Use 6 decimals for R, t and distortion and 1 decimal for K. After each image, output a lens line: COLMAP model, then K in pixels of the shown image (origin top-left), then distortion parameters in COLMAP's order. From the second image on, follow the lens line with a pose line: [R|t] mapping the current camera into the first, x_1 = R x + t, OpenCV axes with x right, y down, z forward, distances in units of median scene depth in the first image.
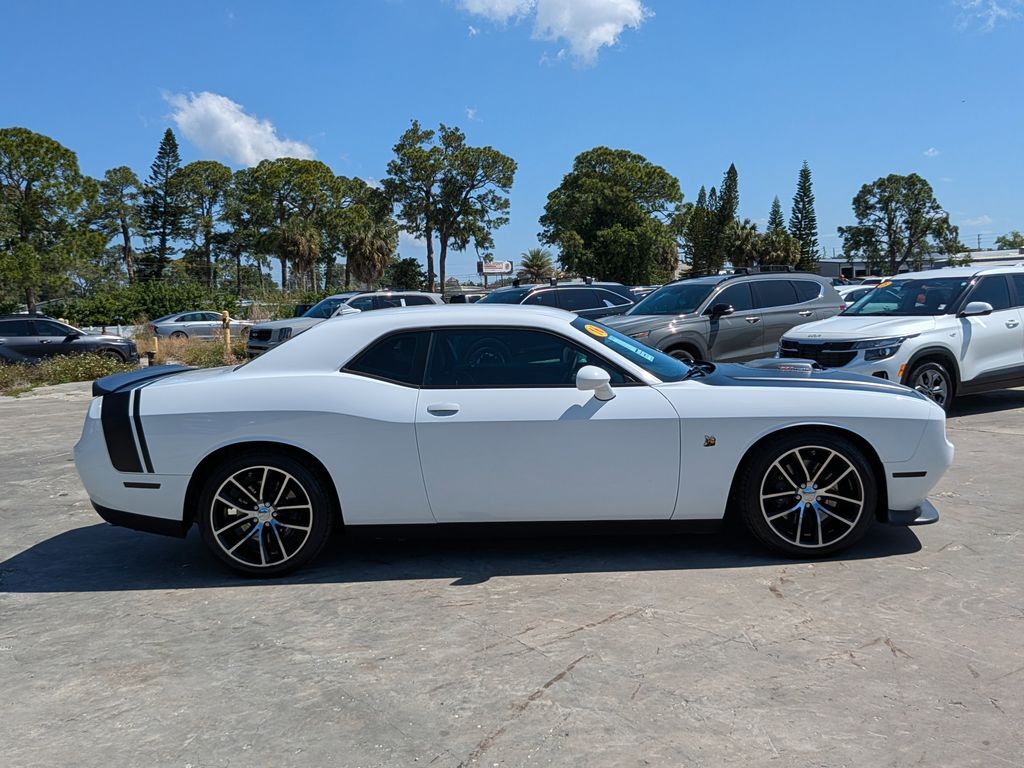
lens RADIAL K [[1031.1, 0, 507.3], [0, 1031.1, 382.1], [0, 0, 1]] dist [0.049855, 0.000000]
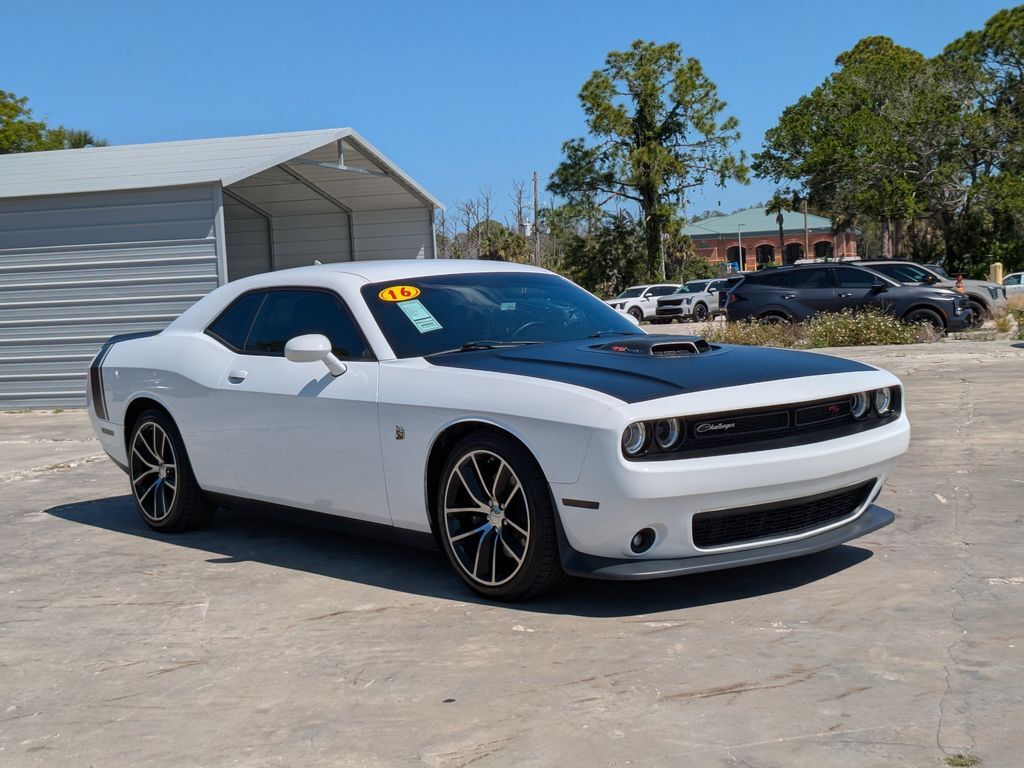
lens RADIAL K [[1480.8, 0, 513.8], [0, 1480.8, 388.3], [0, 0, 1]] dist [0.066459, 0.000000]
pose [[0.636088, 0.056579, -0.769540, 1.115088], [-0.036086, 0.998398, 0.043577, -0.030649], [0.770772, 0.000051, 0.637111, 0.323318]]
